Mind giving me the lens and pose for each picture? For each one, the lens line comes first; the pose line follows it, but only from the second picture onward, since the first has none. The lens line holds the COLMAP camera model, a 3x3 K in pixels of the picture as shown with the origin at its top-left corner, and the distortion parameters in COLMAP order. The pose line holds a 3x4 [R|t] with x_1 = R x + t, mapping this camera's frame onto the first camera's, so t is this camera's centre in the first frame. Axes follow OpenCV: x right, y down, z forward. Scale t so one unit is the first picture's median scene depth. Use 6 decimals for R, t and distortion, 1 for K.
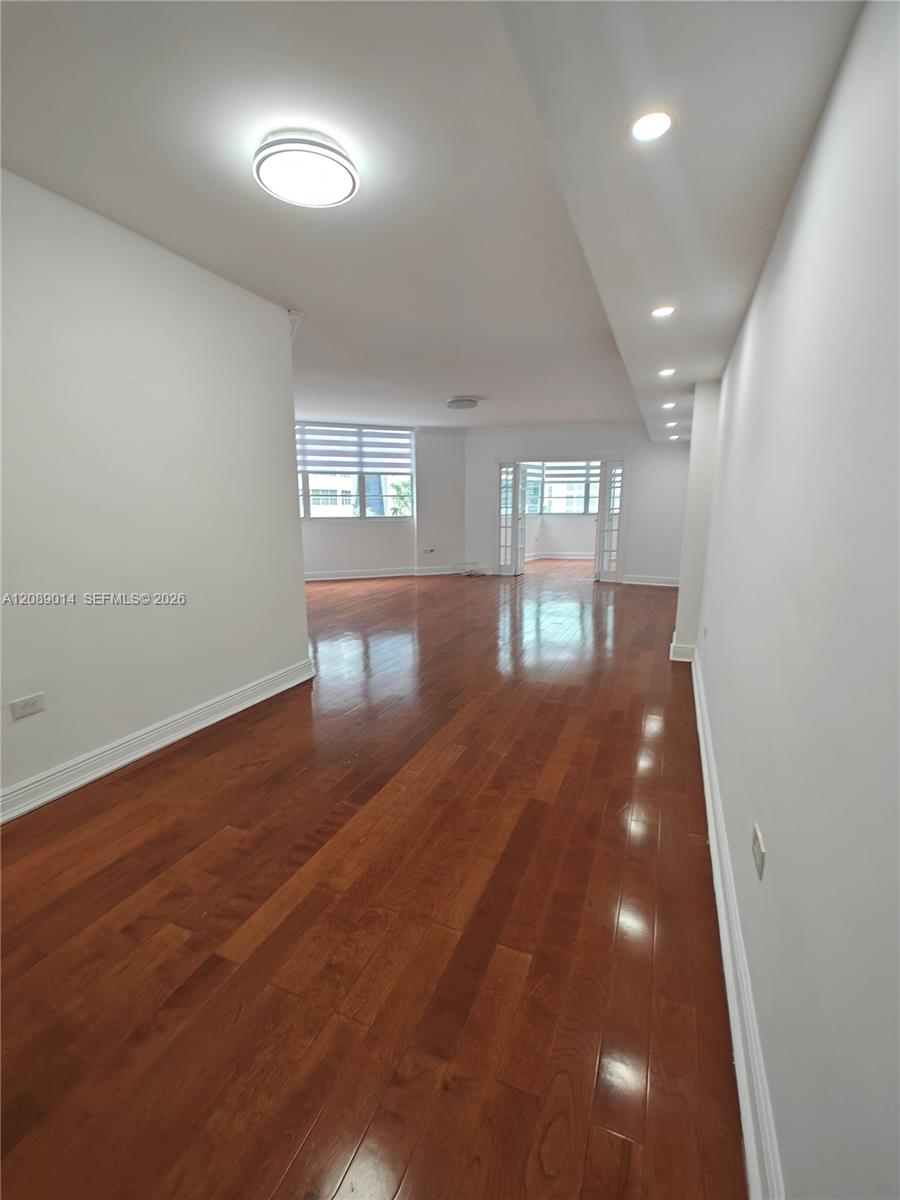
lens RADIAL K [[500.2, 0, 452.1], [0, 500.2, 599.0], [0, 0, 1]] dist [-0.000842, 0.000589]
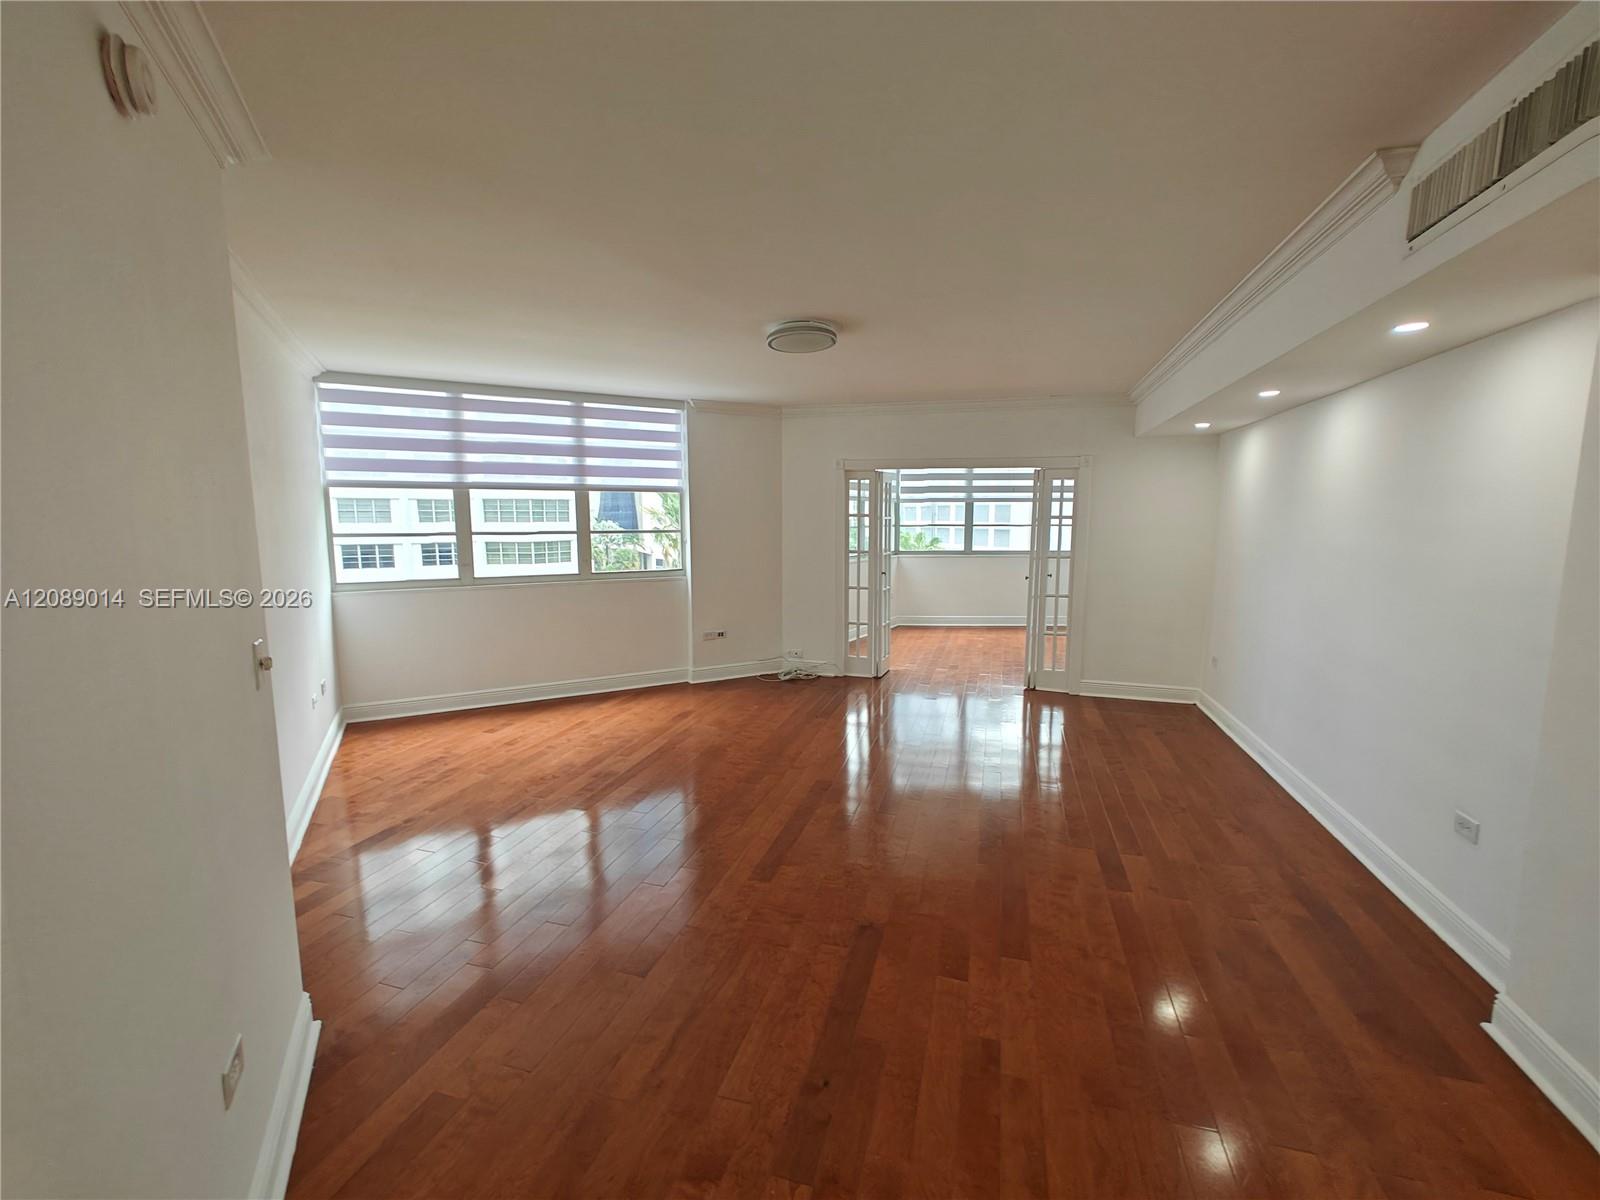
lens RADIAL K [[653.8, 0, 798.2], [0, 653.8, 594.7], [0, 0, 1]] dist [-0.003889, -0.000036]
pose [[0.994577, -0.010001, 0.103521, -0.108685], [0.017205, 0.997473, -0.068934, -0.325187], [-0.102570, 0.070341, 0.992236, 1.134397]]
